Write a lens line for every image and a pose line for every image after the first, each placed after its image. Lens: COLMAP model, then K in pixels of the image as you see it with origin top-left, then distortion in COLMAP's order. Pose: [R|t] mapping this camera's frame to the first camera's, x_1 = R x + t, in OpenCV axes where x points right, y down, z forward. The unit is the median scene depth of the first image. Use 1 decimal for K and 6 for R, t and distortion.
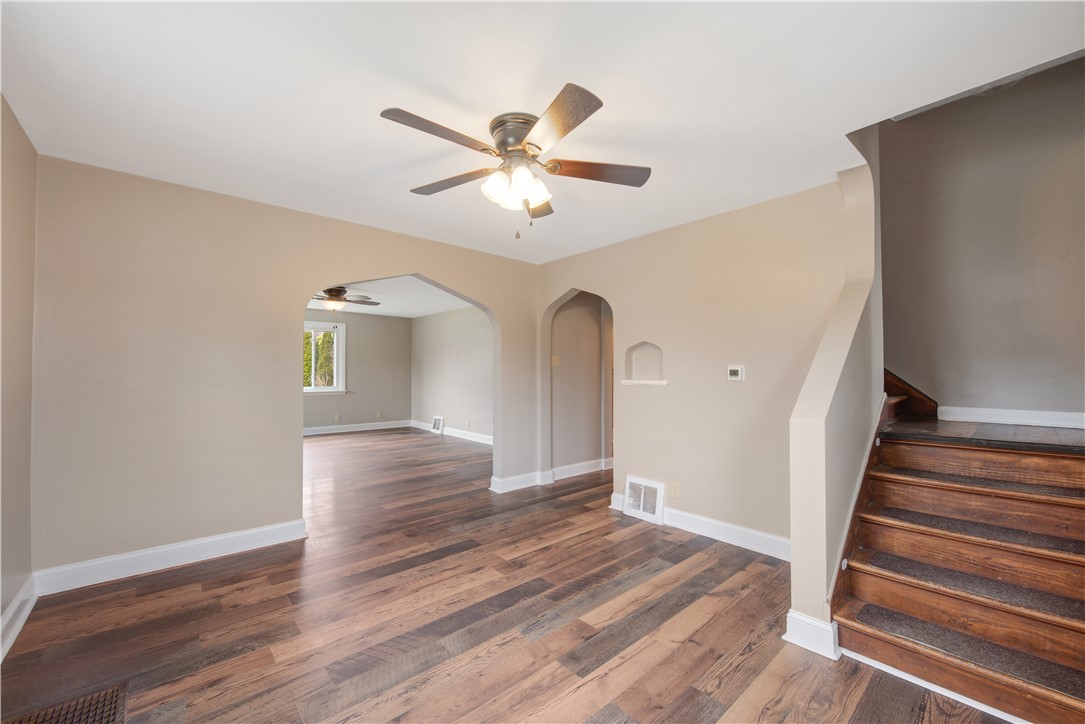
lens RADIAL K [[434.0, 0, 542.0], [0, 434.0, 365.1], [0, 0, 1]] dist [-0.001620, -0.005516]
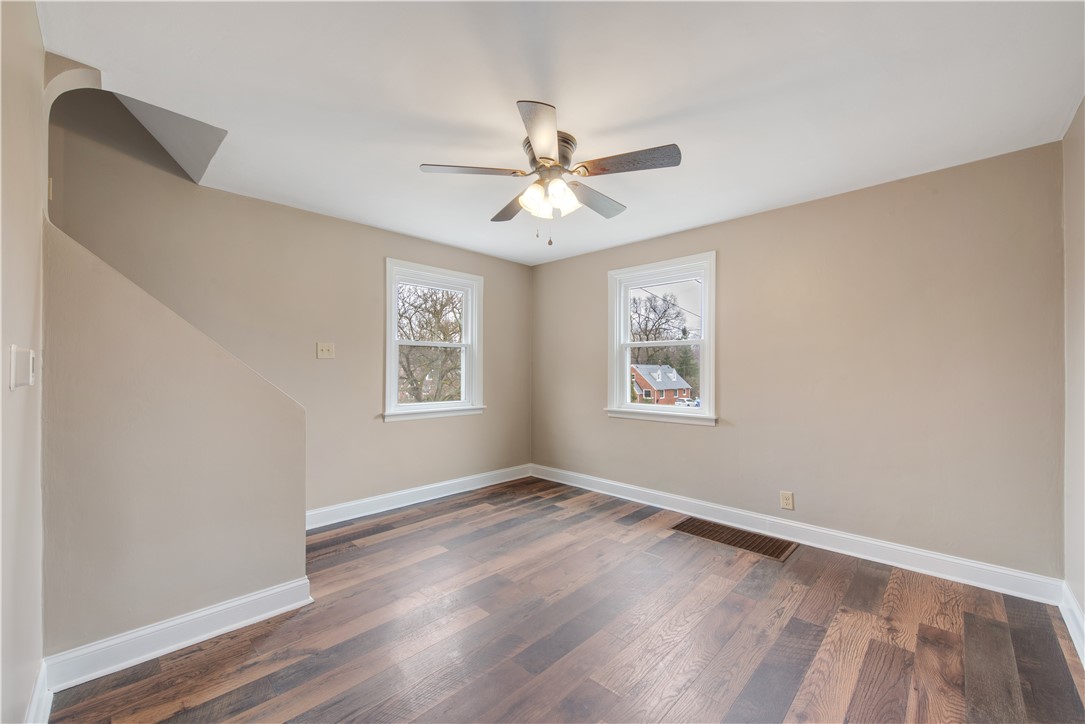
lens RADIAL K [[434.0, 0, 542.0], [0, 434.0, 365.1], [0, 0, 1]] dist [-0.001620, -0.005516]
pose [[-0.997036, -0.004731, -0.076785, 0.042395], [-0.002445, 0.999552, -0.029835, 0.037803], [0.076891, -0.029559, -0.996601, 1.912806]]
